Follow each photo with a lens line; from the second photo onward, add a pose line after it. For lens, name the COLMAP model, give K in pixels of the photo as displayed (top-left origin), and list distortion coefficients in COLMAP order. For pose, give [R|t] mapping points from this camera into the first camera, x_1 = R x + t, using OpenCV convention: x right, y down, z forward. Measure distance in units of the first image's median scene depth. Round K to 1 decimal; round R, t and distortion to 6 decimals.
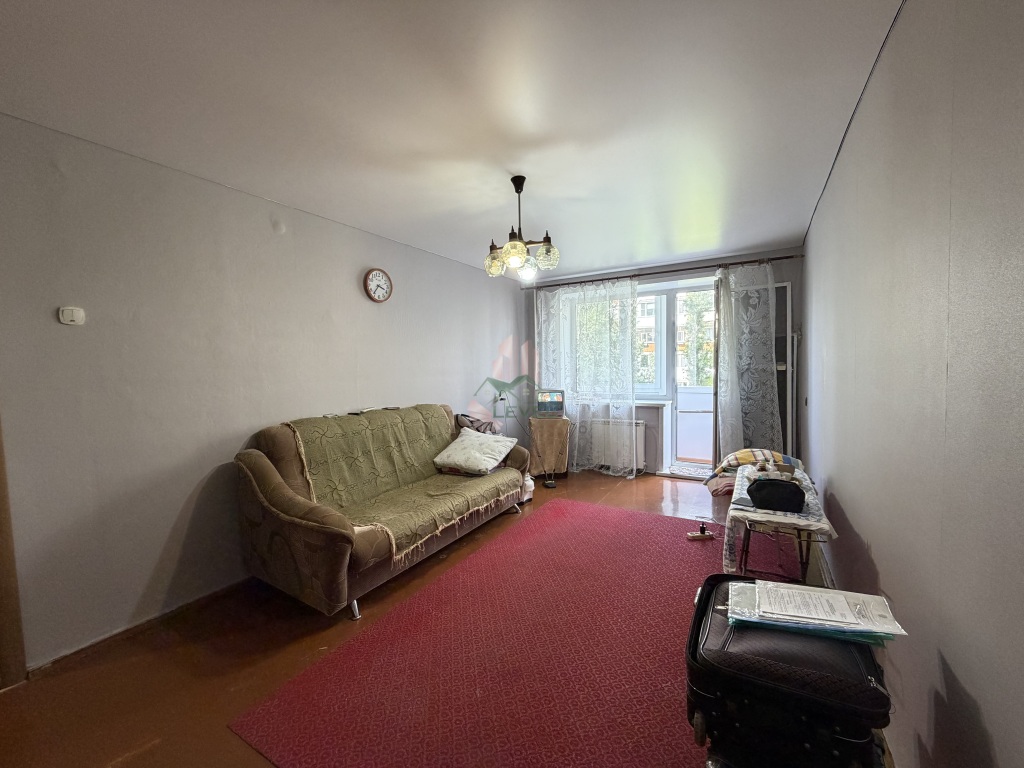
lens RADIAL K [[408.2, 0, 506.9], [0, 408.2, 384.8], [0, 0, 1]] dist [0.000485, -0.000147]
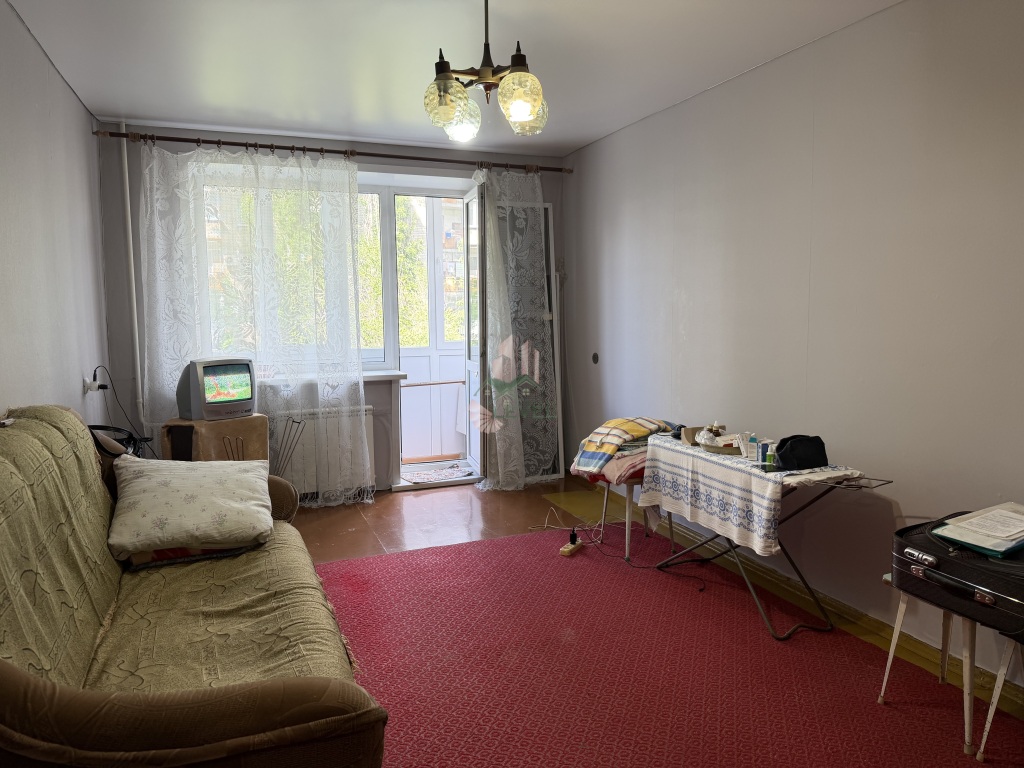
lens RADIAL K [[721.1, 0, 509.4], [0, 721.1, 385.4], [0, 0, 1]] dist [0.058423, -0.049293]
pose [[0.610850, -0.069903, 0.788654, -0.432159], [0.033103, 0.997479, 0.062772, -0.000325], [-0.791054, -0.012237, 0.611624, 0.229110]]
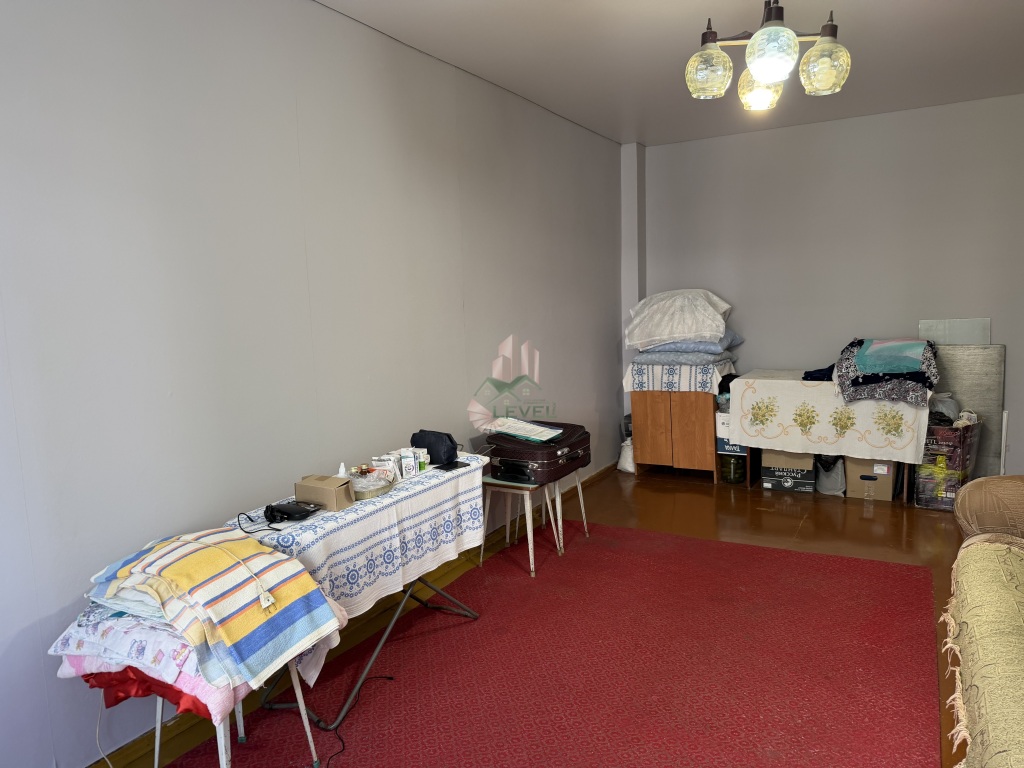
lens RADIAL K [[721.1, 0, 518.8], [0, 721.1, 378.6], [0, 0, 1]] dist [0.058423, -0.049293]
pose [[-0.997761, 0.056845, -0.035225, 0.226567], [0.050481, 0.985699, 0.160779, -0.056429], [0.043861, 0.158641, -0.986362, 1.126165]]
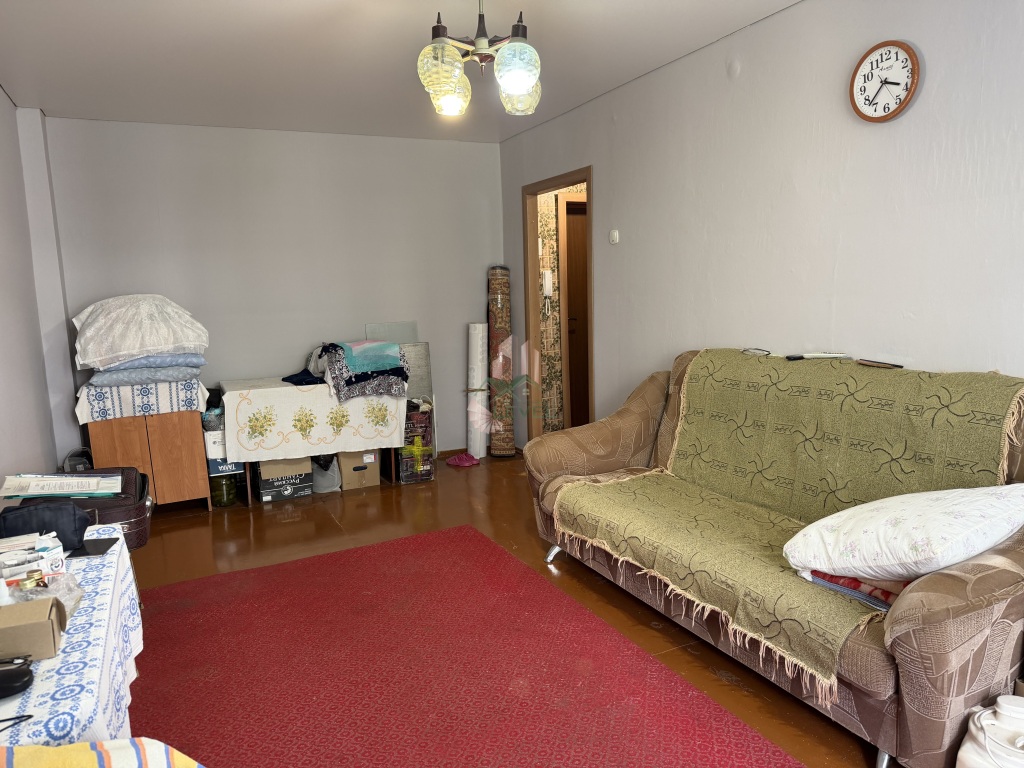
lens RADIAL K [[721.1, 0, 513.1], [0, 721.1, 382.4], [0, 0, 1]] dist [0.058423, -0.049293]
pose [[-0.539248, 0.145760, -0.829437, 0.497772], [0.000375, 0.984949, 0.172845, -0.050494], [0.842147, 0.092895, -0.531186, 0.920891]]
